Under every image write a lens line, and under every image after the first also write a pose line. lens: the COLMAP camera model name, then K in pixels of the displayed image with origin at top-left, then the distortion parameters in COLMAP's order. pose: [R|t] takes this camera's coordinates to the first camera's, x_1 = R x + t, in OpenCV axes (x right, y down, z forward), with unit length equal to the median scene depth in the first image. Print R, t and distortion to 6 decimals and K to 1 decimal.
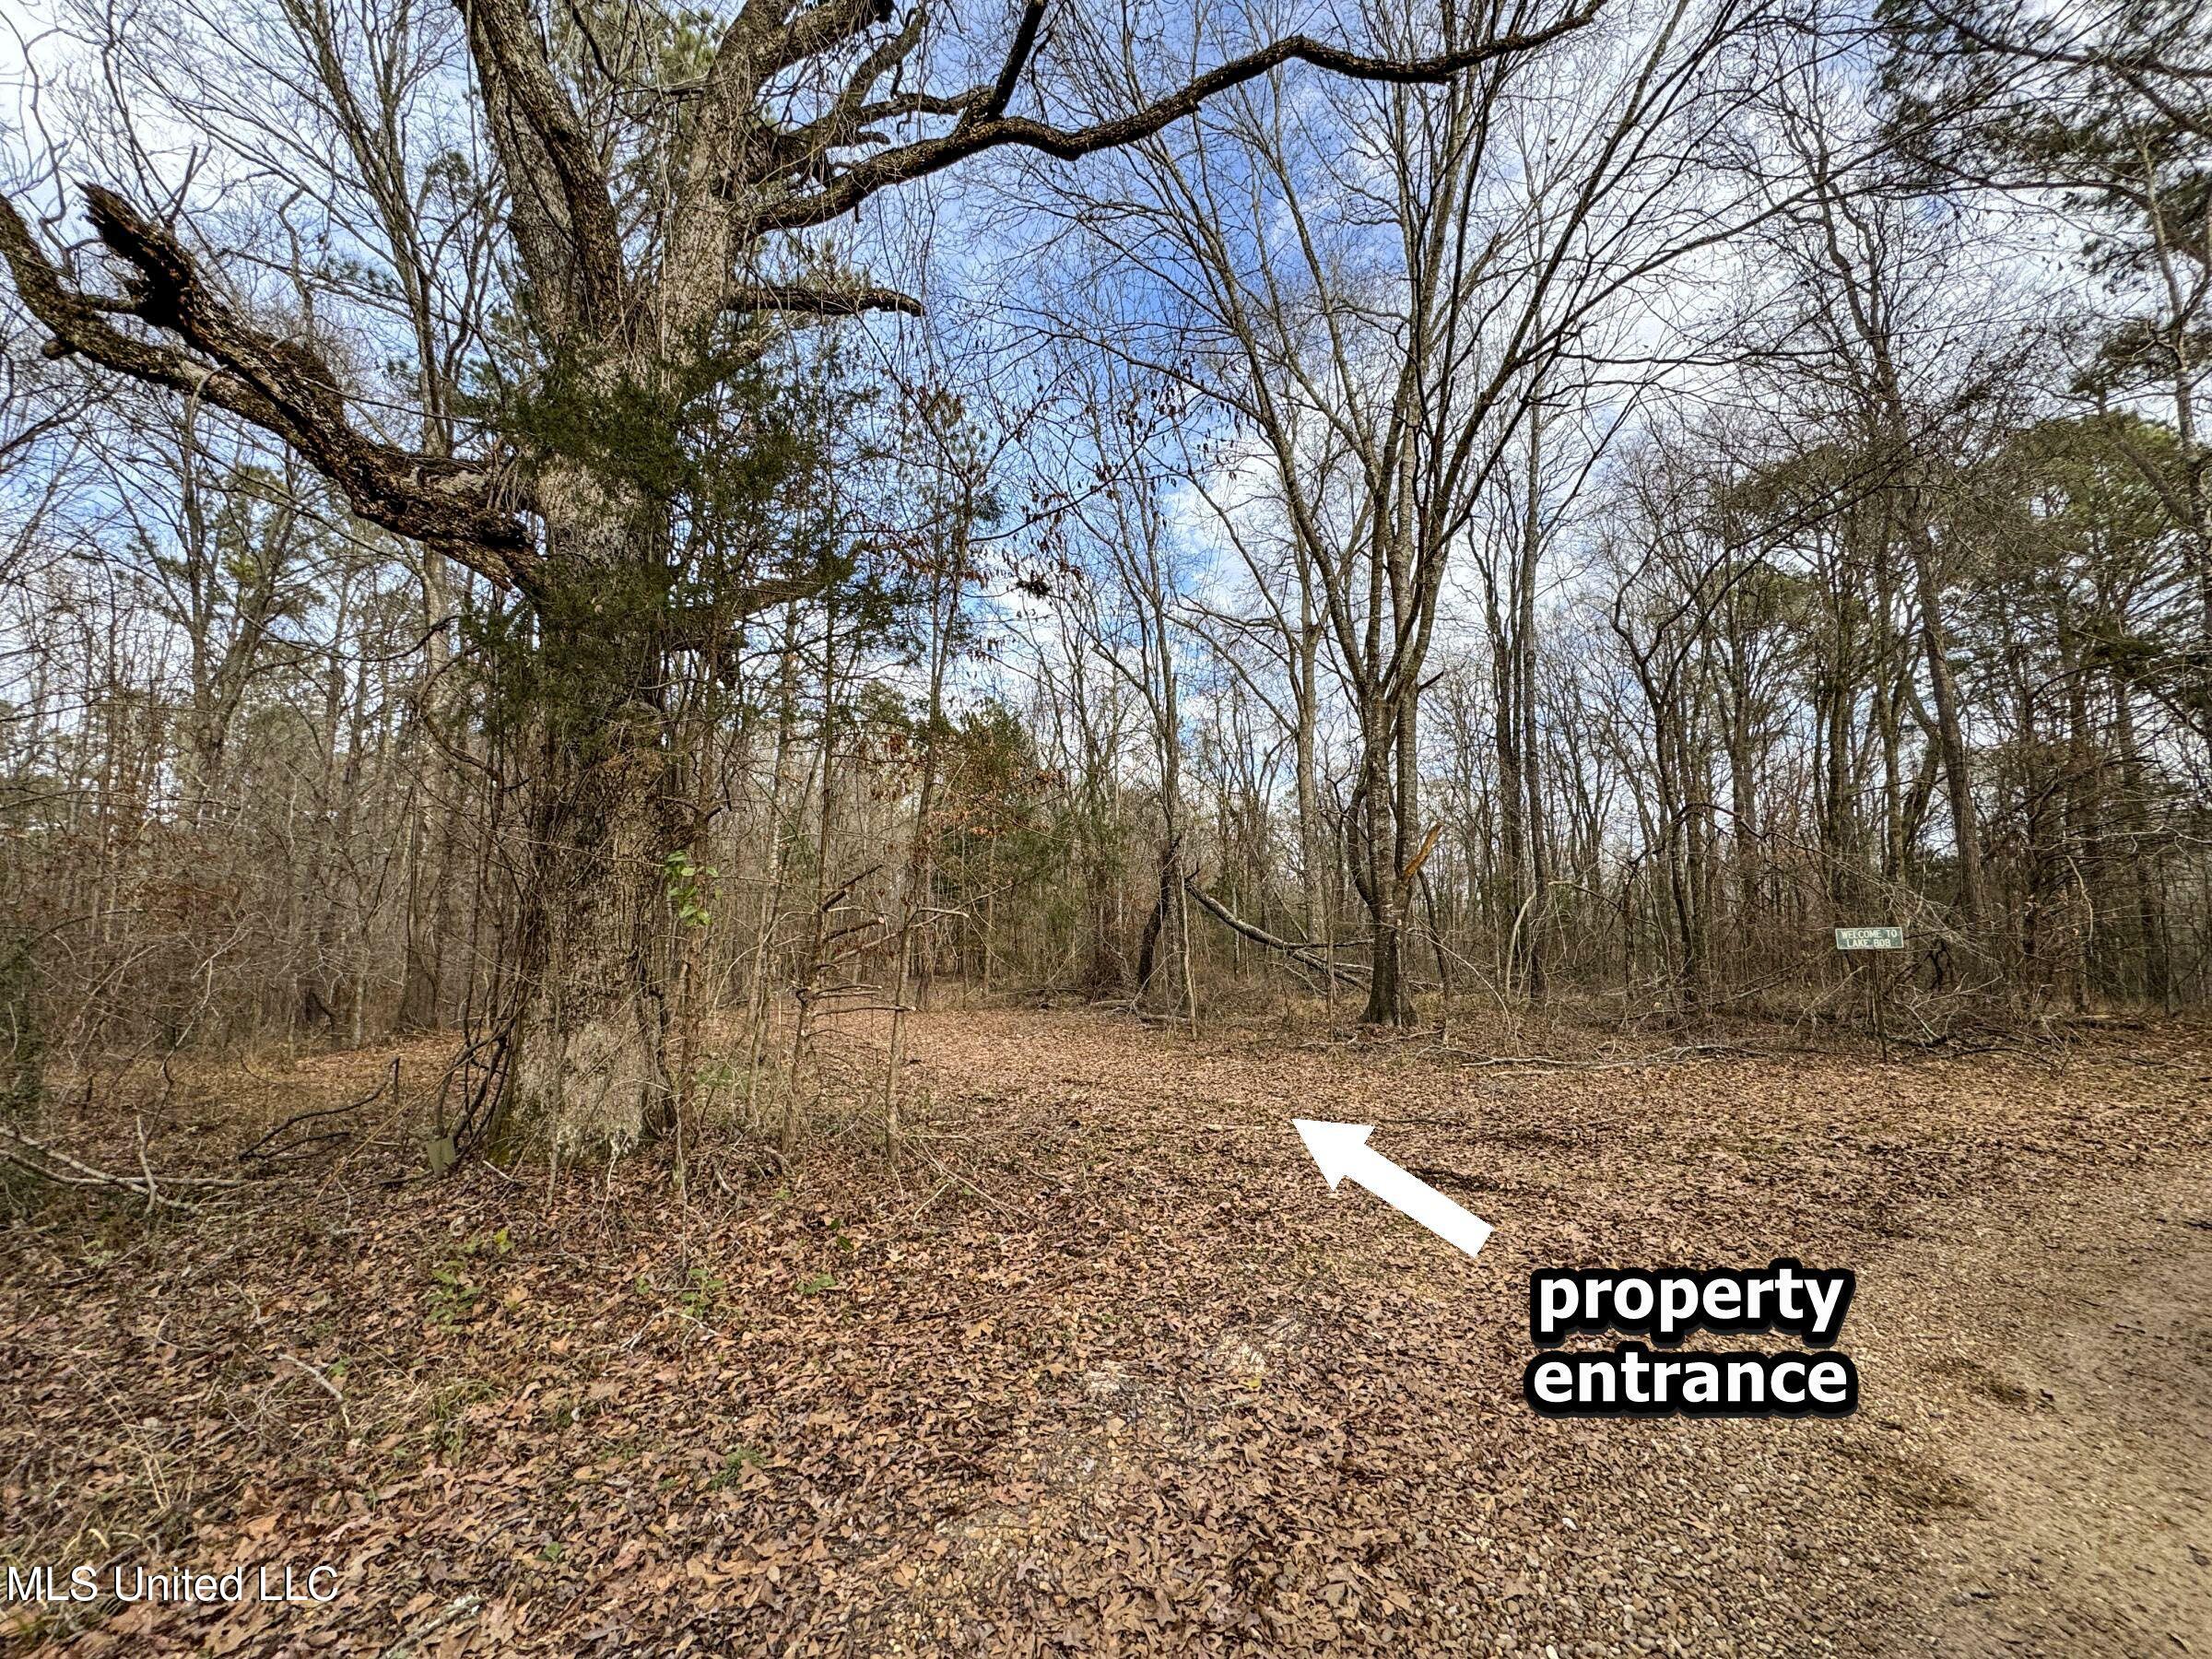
lens RADIAL K [[877.3, 0, 1106.0], [0, 877.3, 829.5], [0, 0, 1]] dist [-0.001087, 0.000391]
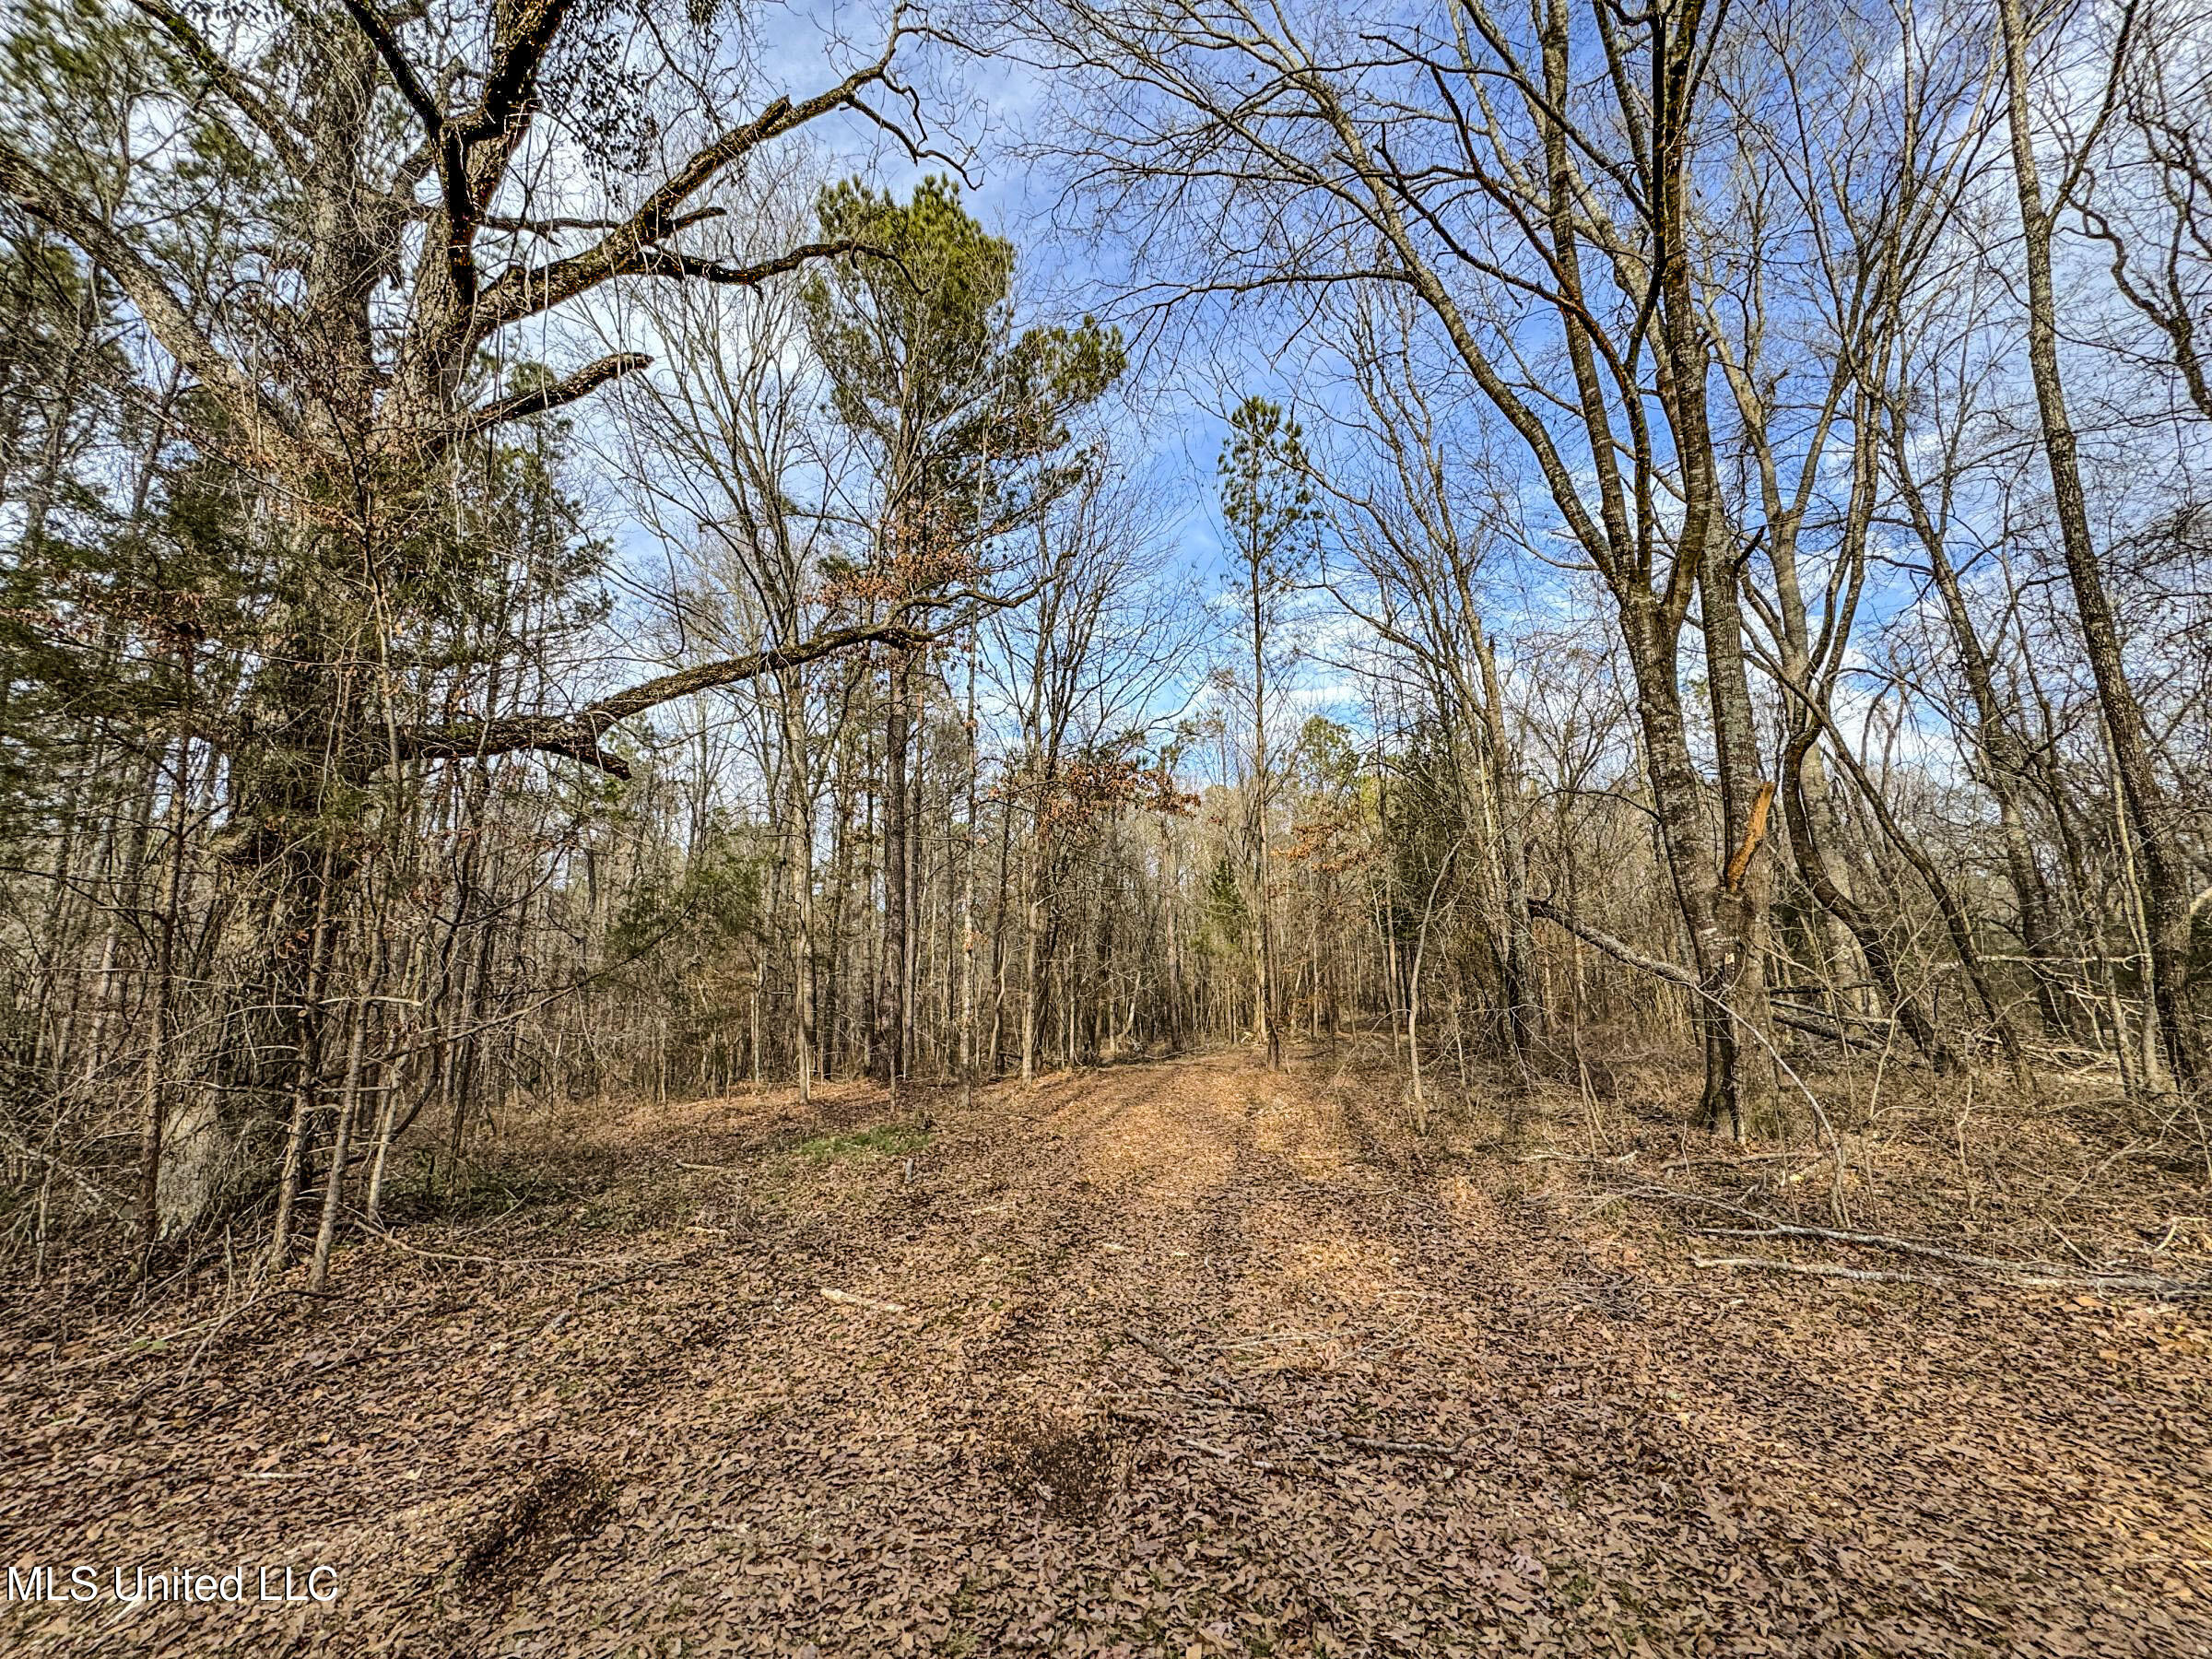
lens RADIAL K [[877.3, 0, 1106.0], [0, 877.3, 829.5], [0, 0, 1]] dist [-0.001087, 0.000391]
pose [[0.799054, -0.130262, -0.586980, 0.347404], [0.103100, 0.991475, -0.079678, 0.021743], [0.592354, 0.003150, 0.805671, 0.266217]]
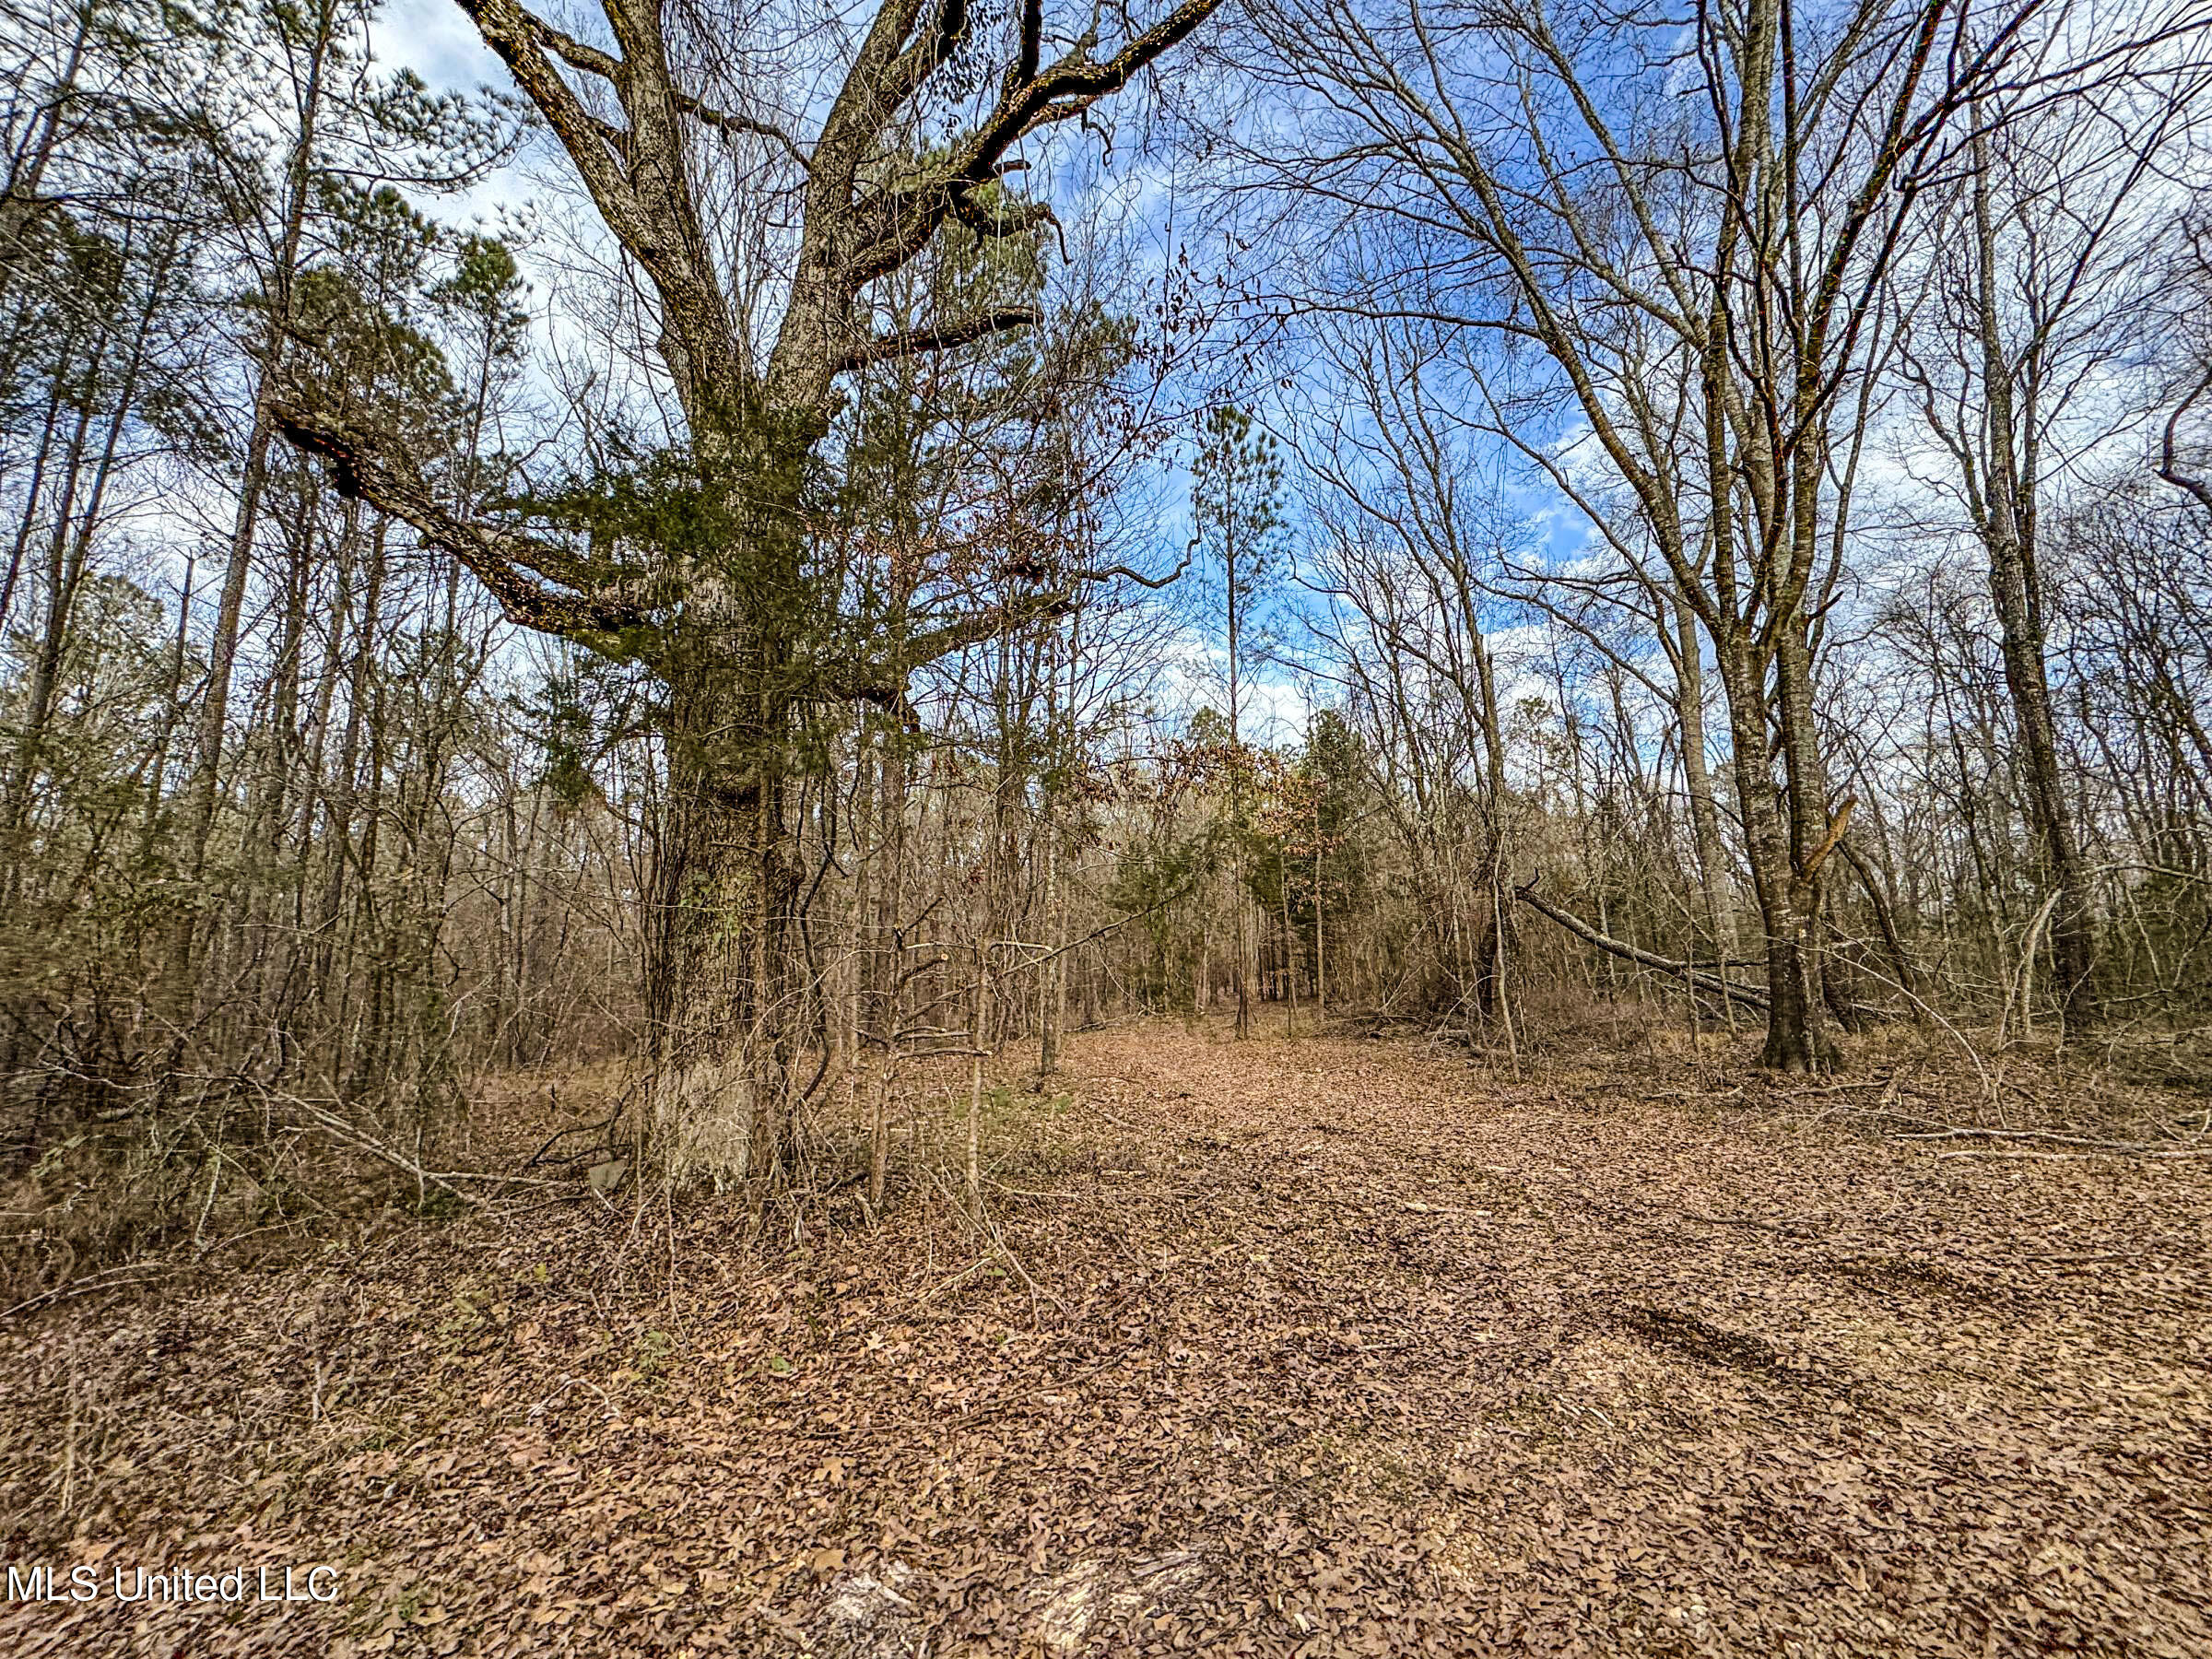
lens RADIAL K [[877.3, 0, 1106.0], [0, 877.3, 829.5], [0, 0, 1]] dist [-0.001087, 0.000391]
pose [[0.912286, -0.078580, -0.401945, 0.220205], [0.068697, 0.996876, -0.038968, 0.013045], [0.403751, 0.007938, 0.914834, 0.169251]]
